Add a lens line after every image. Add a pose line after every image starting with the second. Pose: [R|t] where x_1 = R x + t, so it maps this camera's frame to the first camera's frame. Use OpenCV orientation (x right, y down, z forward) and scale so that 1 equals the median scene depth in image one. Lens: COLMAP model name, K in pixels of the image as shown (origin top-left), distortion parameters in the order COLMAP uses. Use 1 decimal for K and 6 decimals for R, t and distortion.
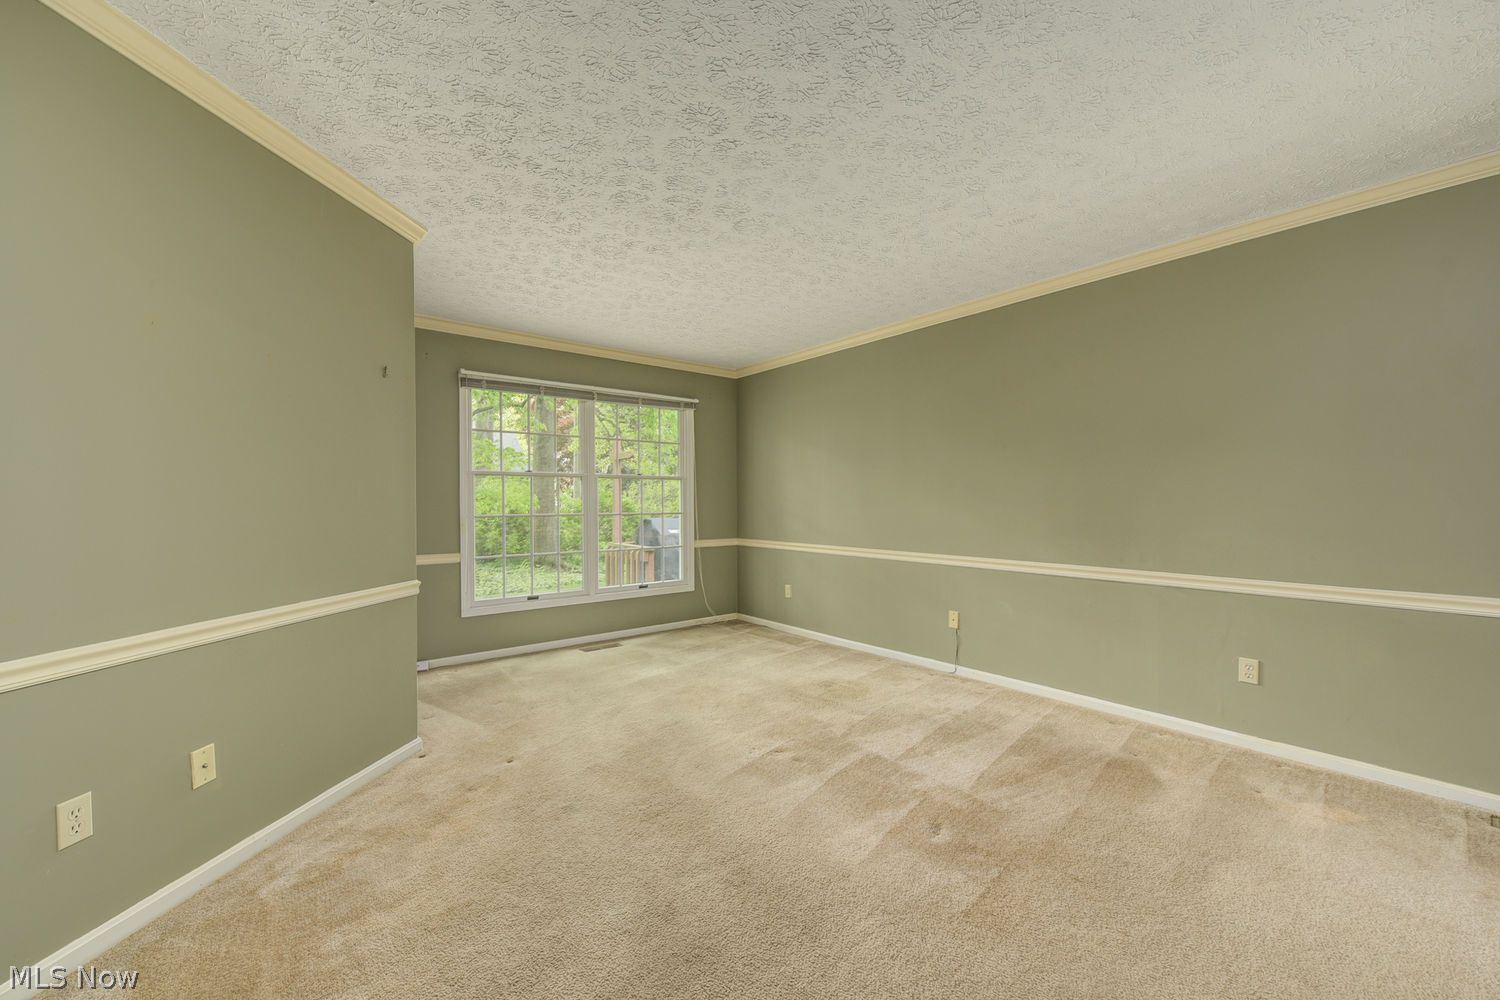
lens RADIAL K [[603.8, 0, 746.9], [0, 603.8, 506.3], [0, 0, 1]] dist [-0.007222, -0.000144]
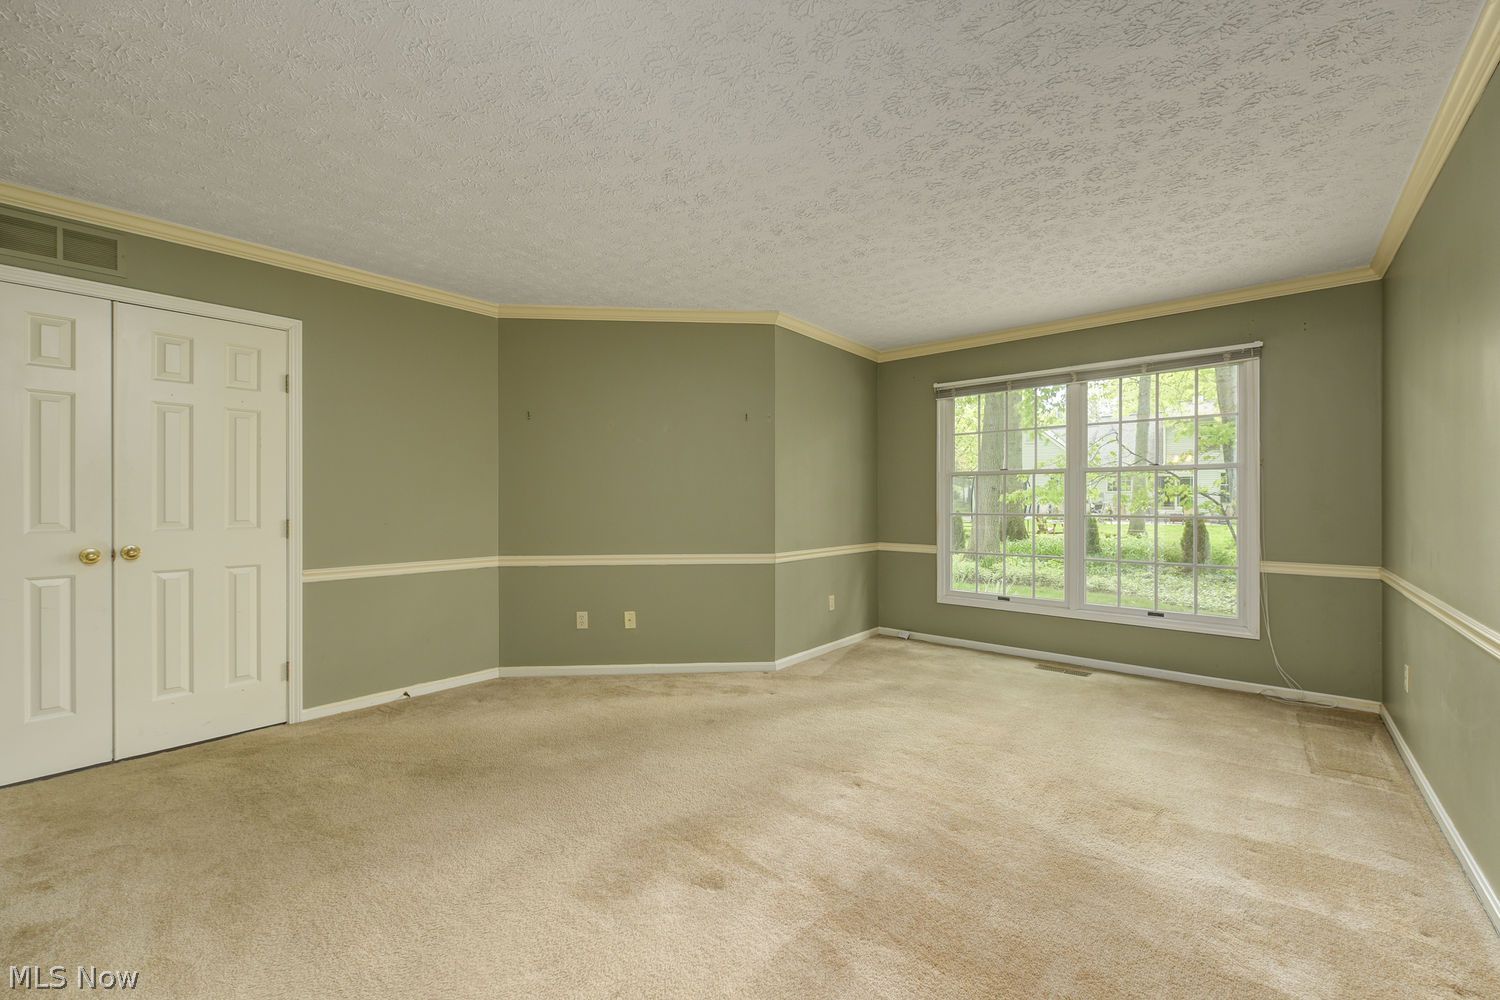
lens RADIAL K [[603.8, 0, 746.9], [0, 603.8, 506.3], [0, 0, 1]] dist [-0.007222, -0.000144]
pose [[0.165459, 0.013141, -0.986129, 0.545196], [-0.008351, 0.999894, 0.011923, -0.006379], [0.986181, 0.006262, 0.165551, 0.426154]]
